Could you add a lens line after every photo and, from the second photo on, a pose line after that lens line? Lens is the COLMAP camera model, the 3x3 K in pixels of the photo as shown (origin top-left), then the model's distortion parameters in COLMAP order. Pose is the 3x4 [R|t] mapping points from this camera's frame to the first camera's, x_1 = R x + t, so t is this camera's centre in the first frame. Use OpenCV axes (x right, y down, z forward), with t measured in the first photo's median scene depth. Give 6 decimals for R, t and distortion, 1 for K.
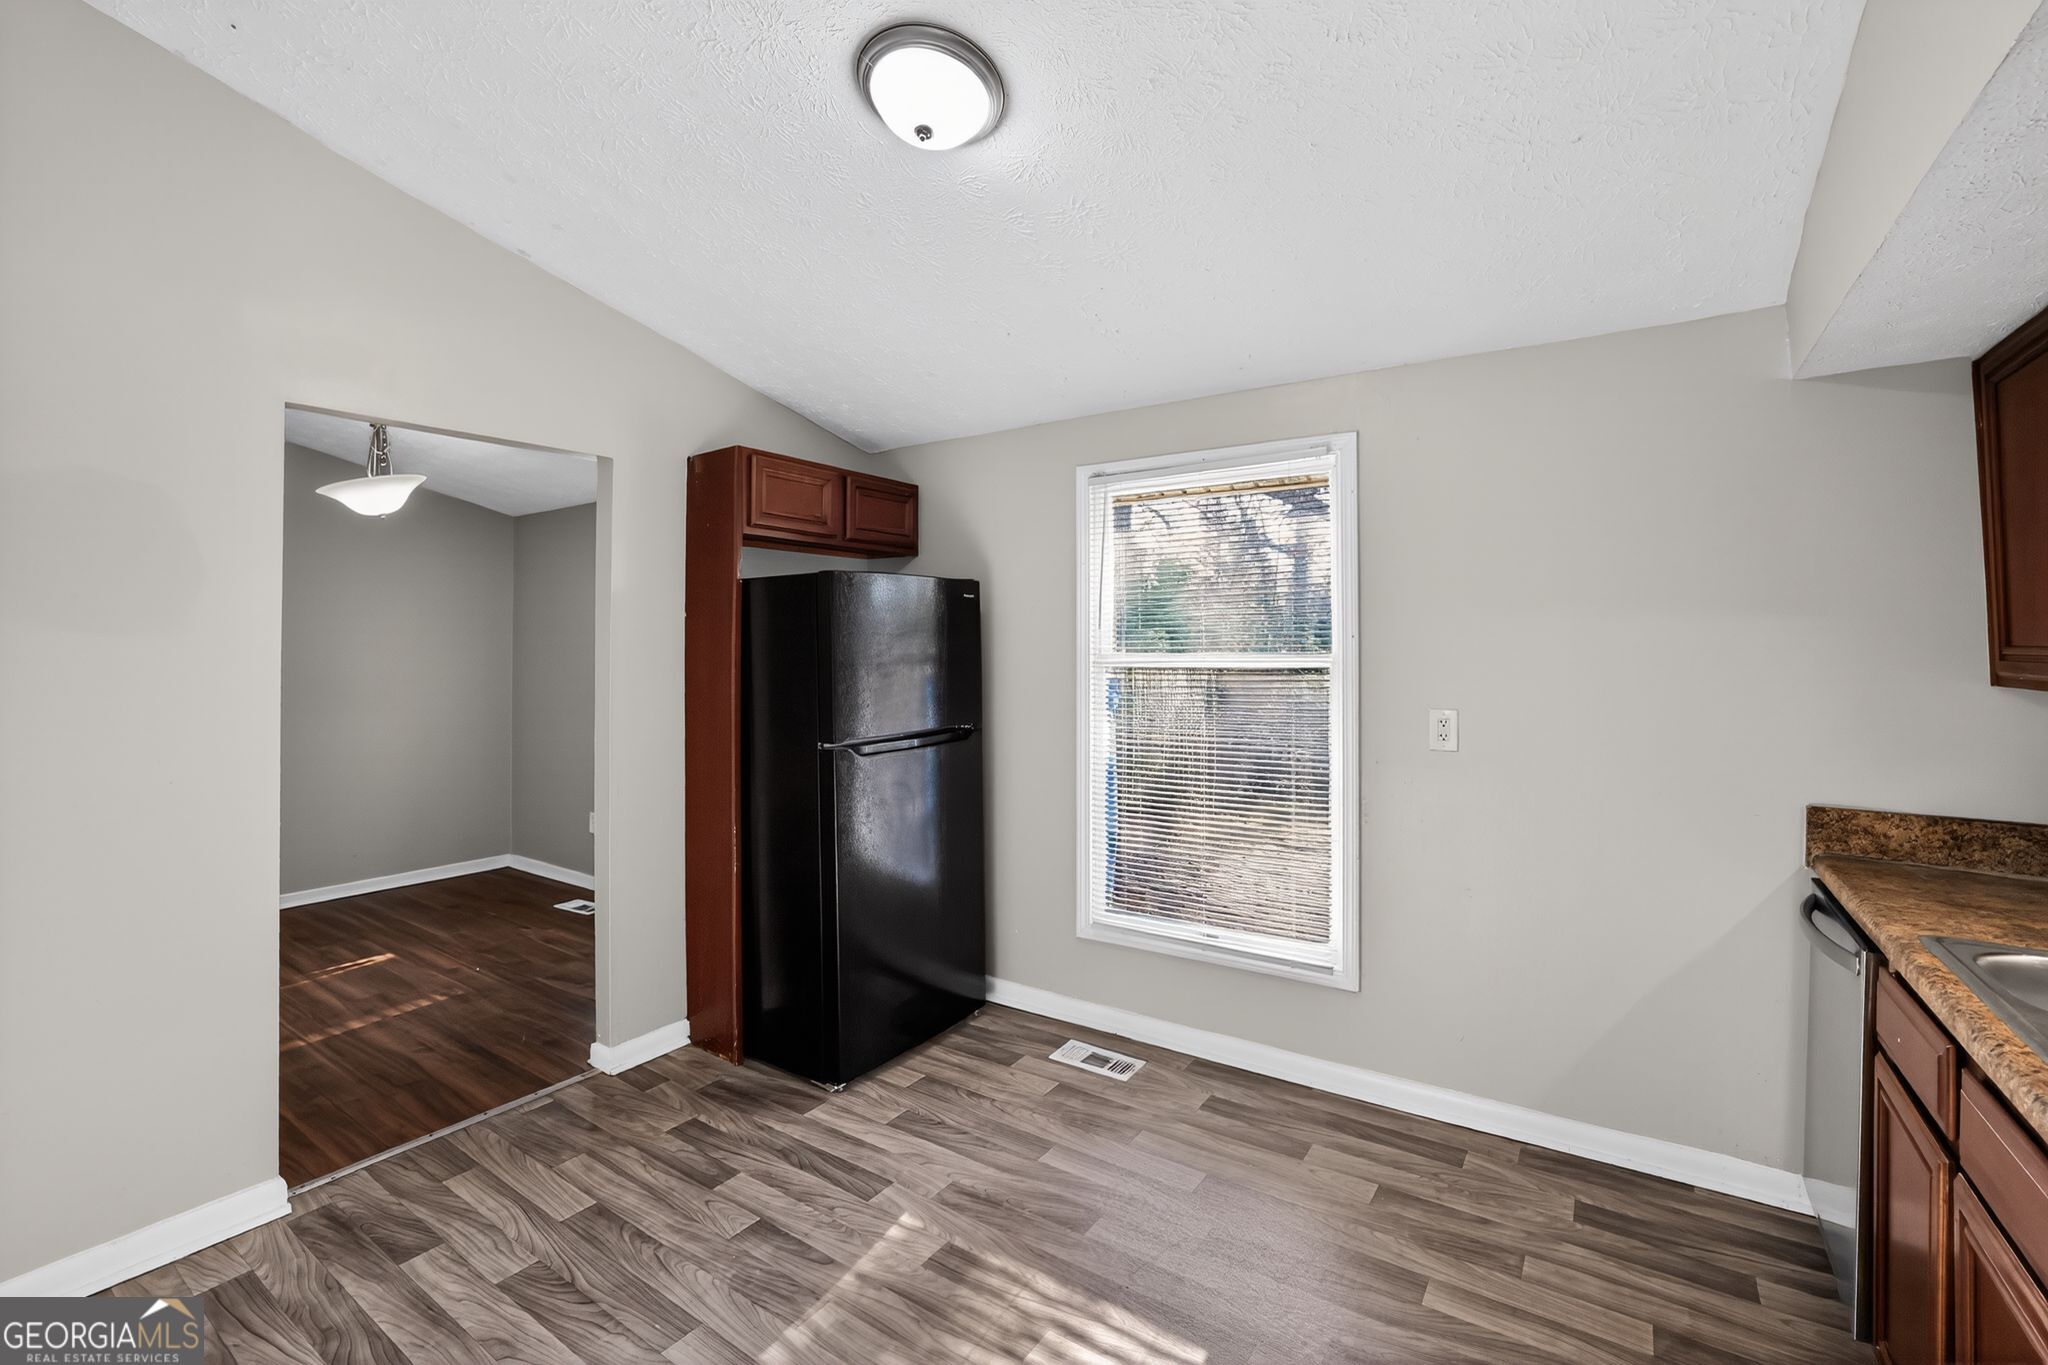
lens RADIAL K [[886.0, 0, 1027.2], [0, 886.0, 652.1], [0, 0, 1]] dist [-0.042641, 0.012448]
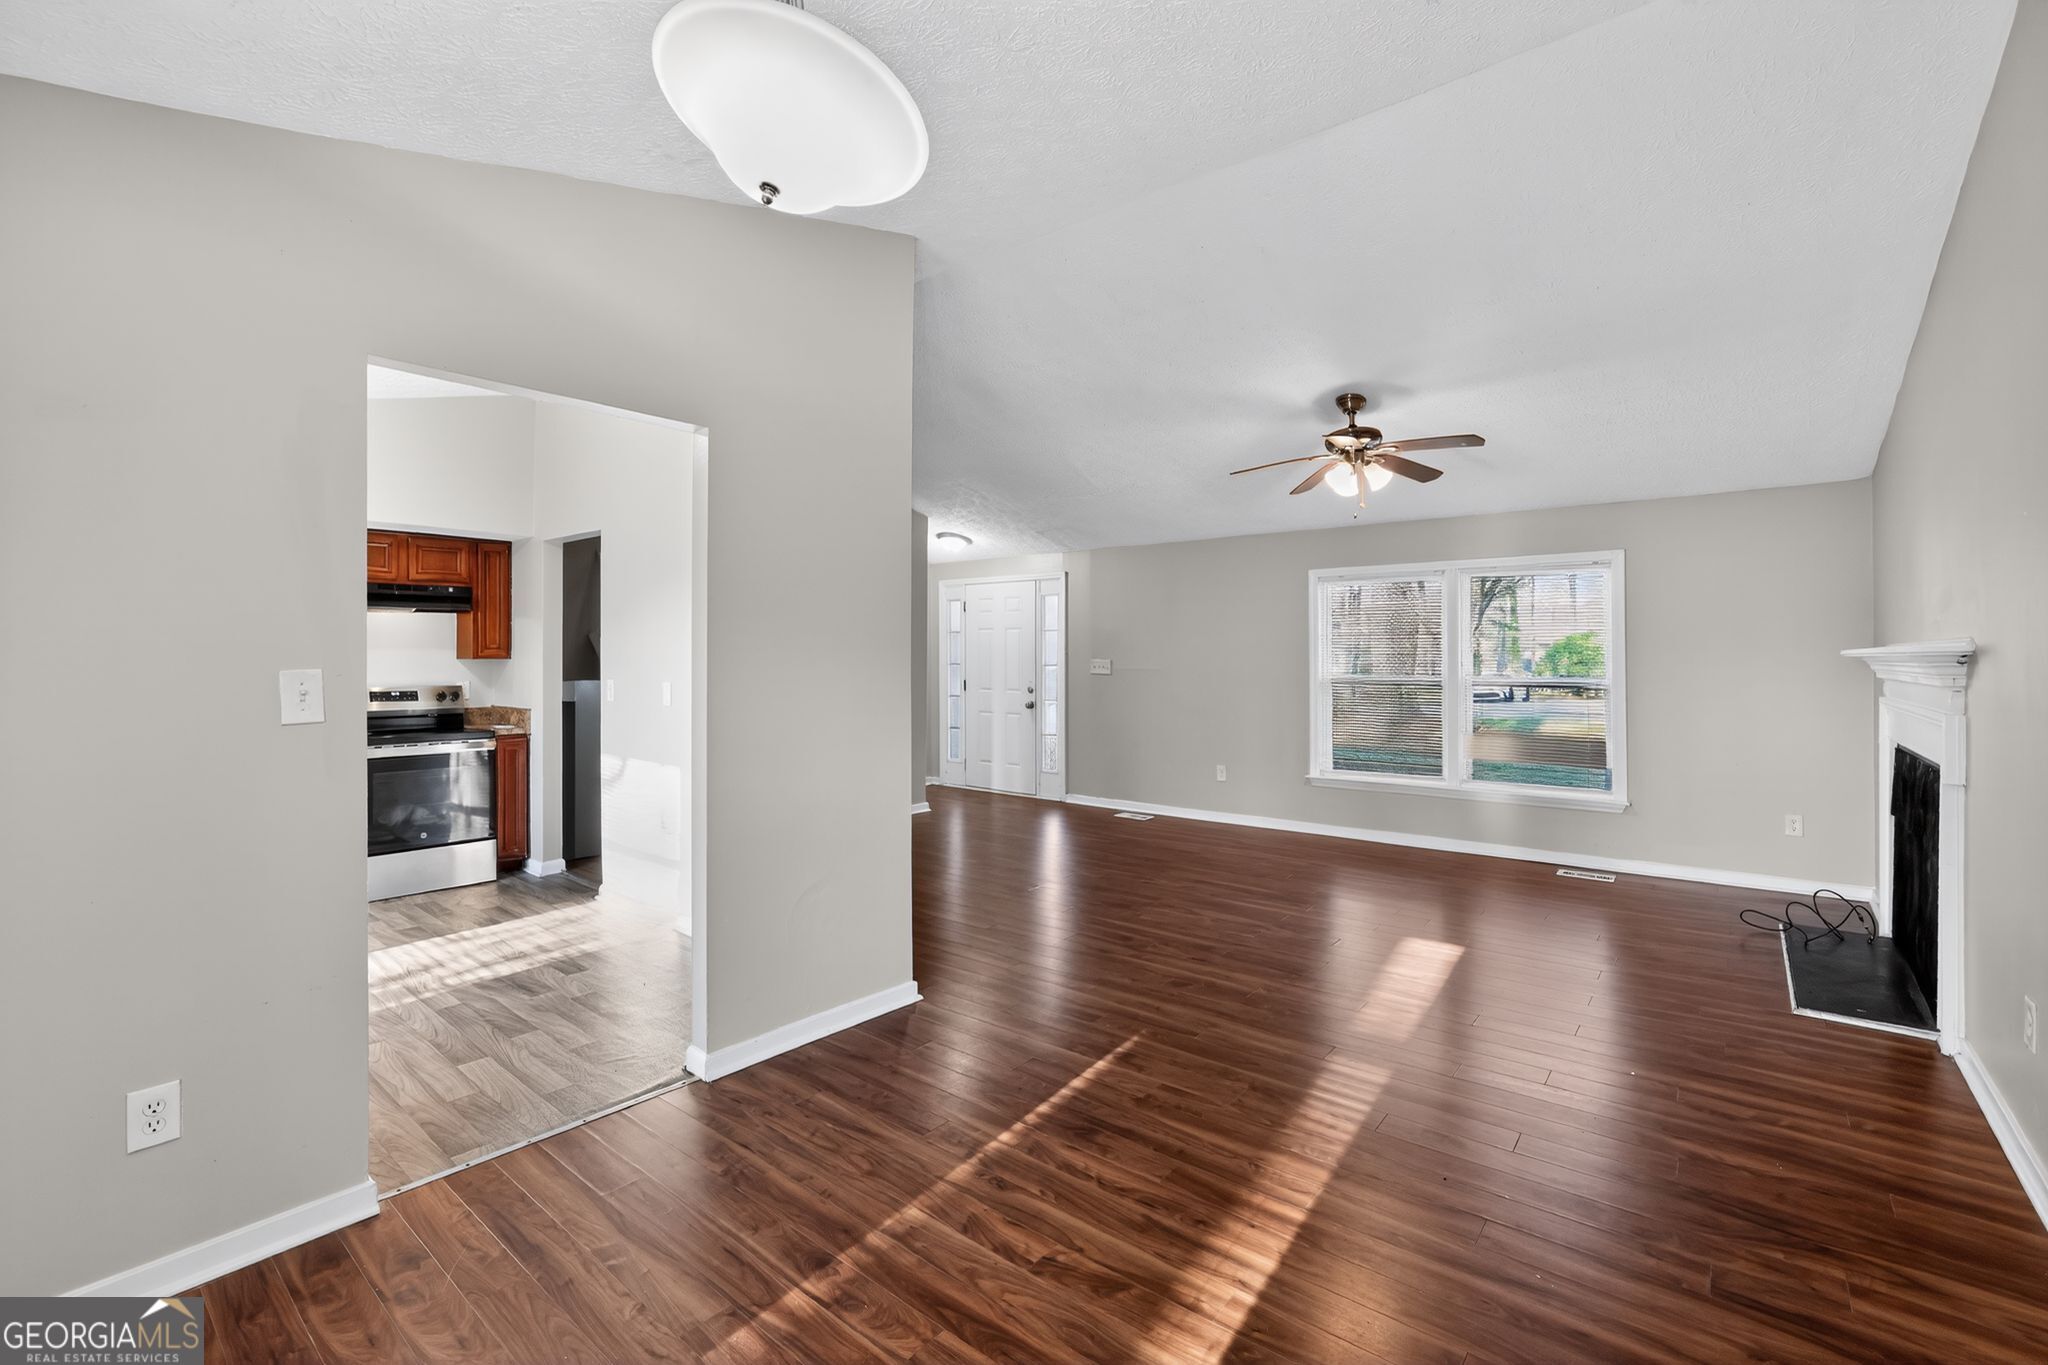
lens RADIAL K [[886.0, 0, 1027.2], [0, 886.0, 652.1], [0, 0, 1]] dist [-0.042641, 0.012448]
pose [[-0.995402, 0.000001, 0.095784, -1.280374], [-0.000622, 0.999979, -0.006473, 0.030063], [-0.095782, -0.006503, -0.995381, 1.930151]]
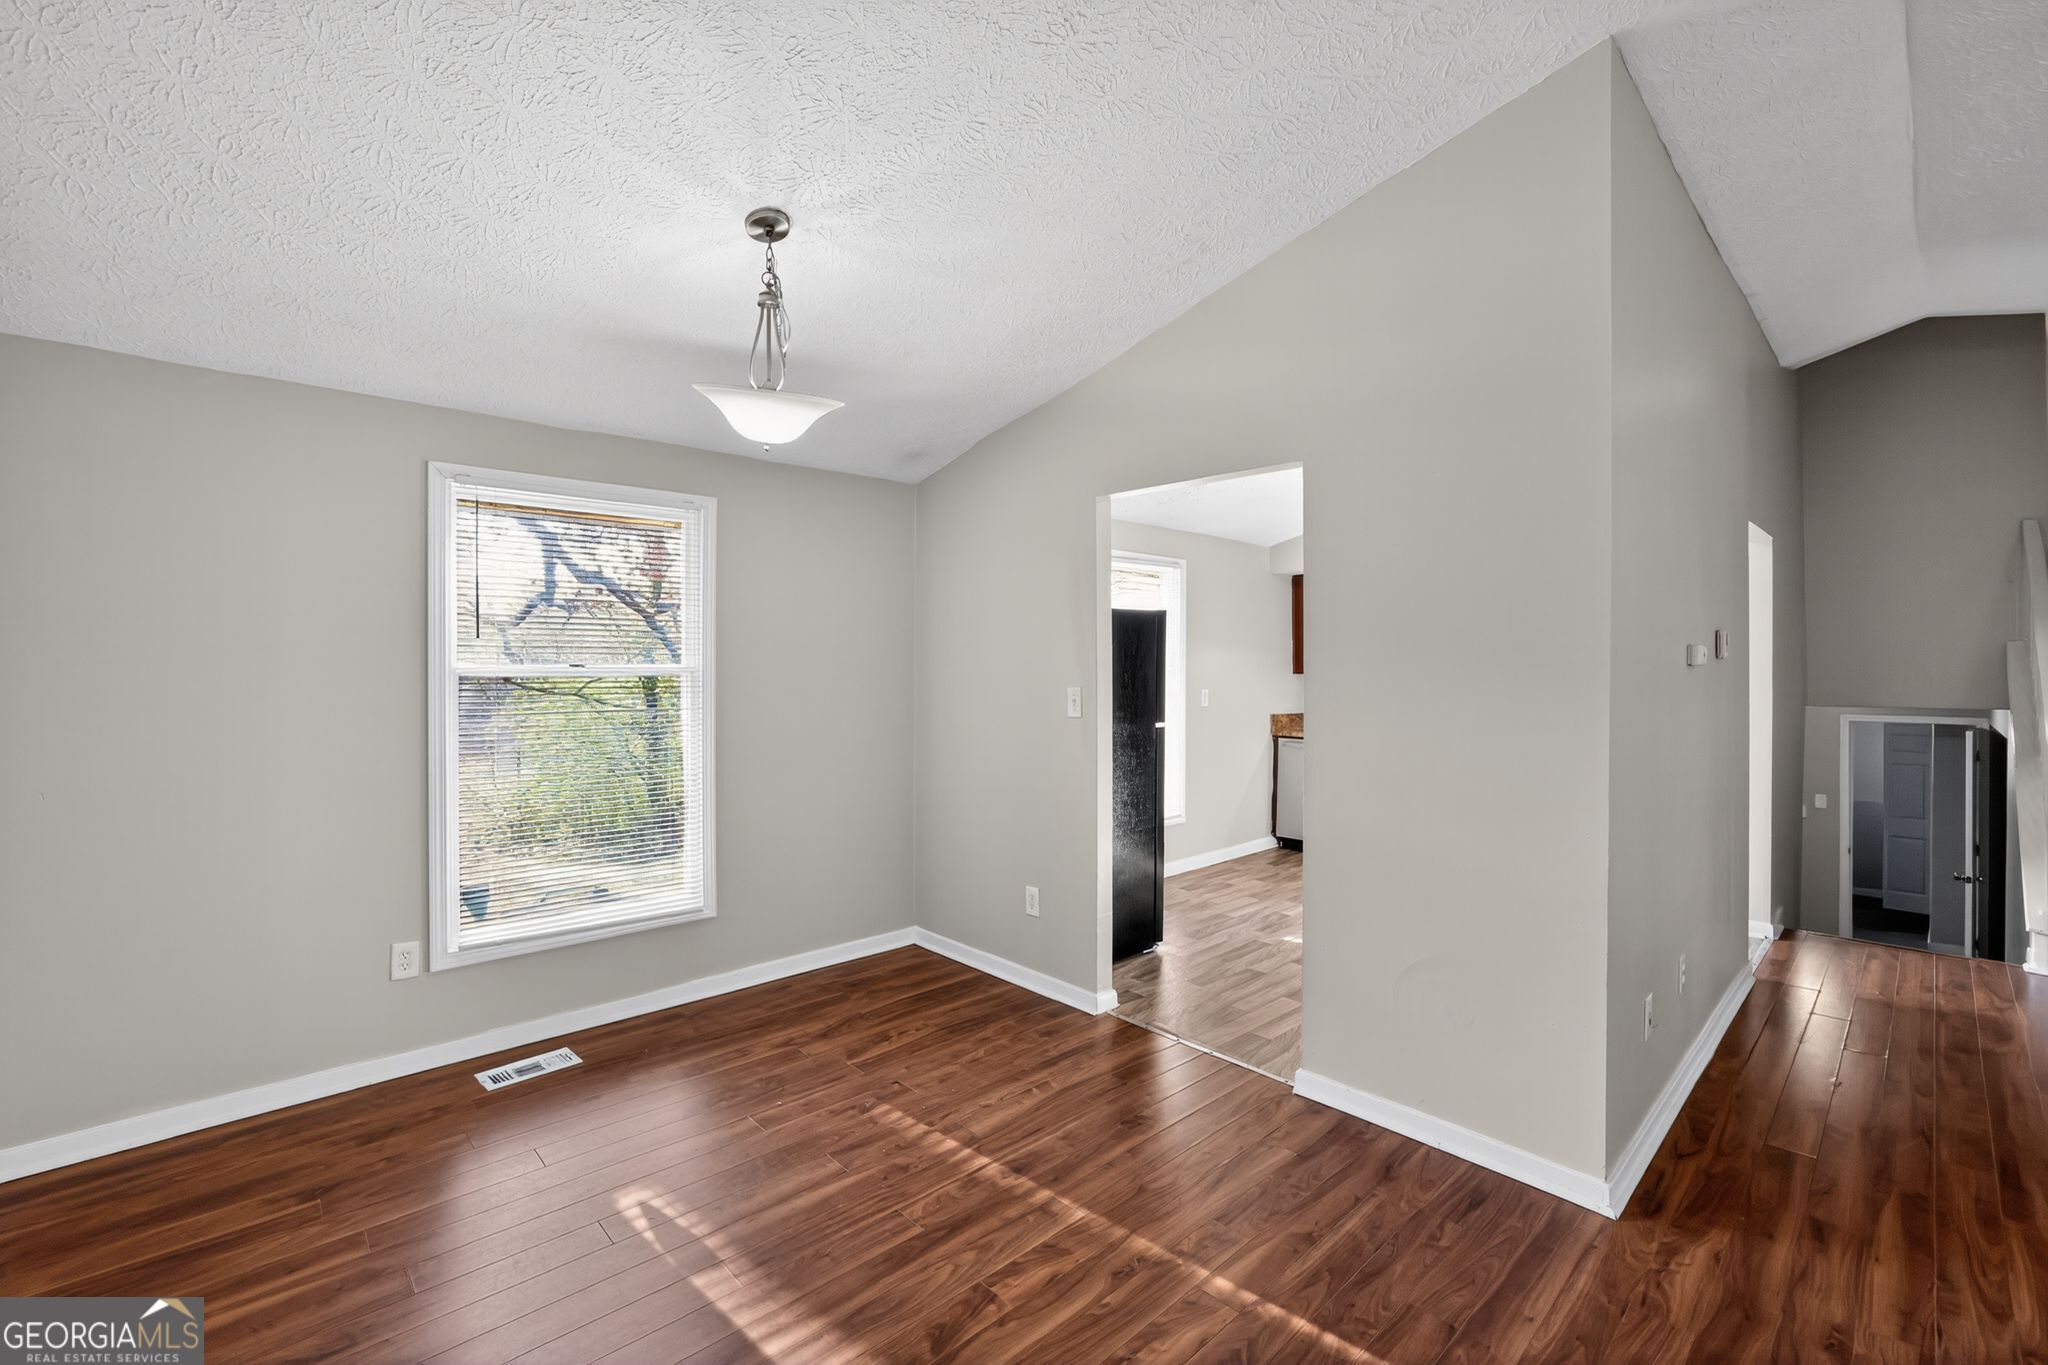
lens RADIAL K [[878.2, 0, 1035.4], [0, 878.2, 661.3], [0, 0, 1]] dist [-0.039088, 0.012549]
pose [[0.217423, 0.002182, 0.976075, -1.952265], [-0.002327, 0.999996, -0.001717, 0.001575], [-0.976075, -0.001898, 0.217428, 0.970445]]
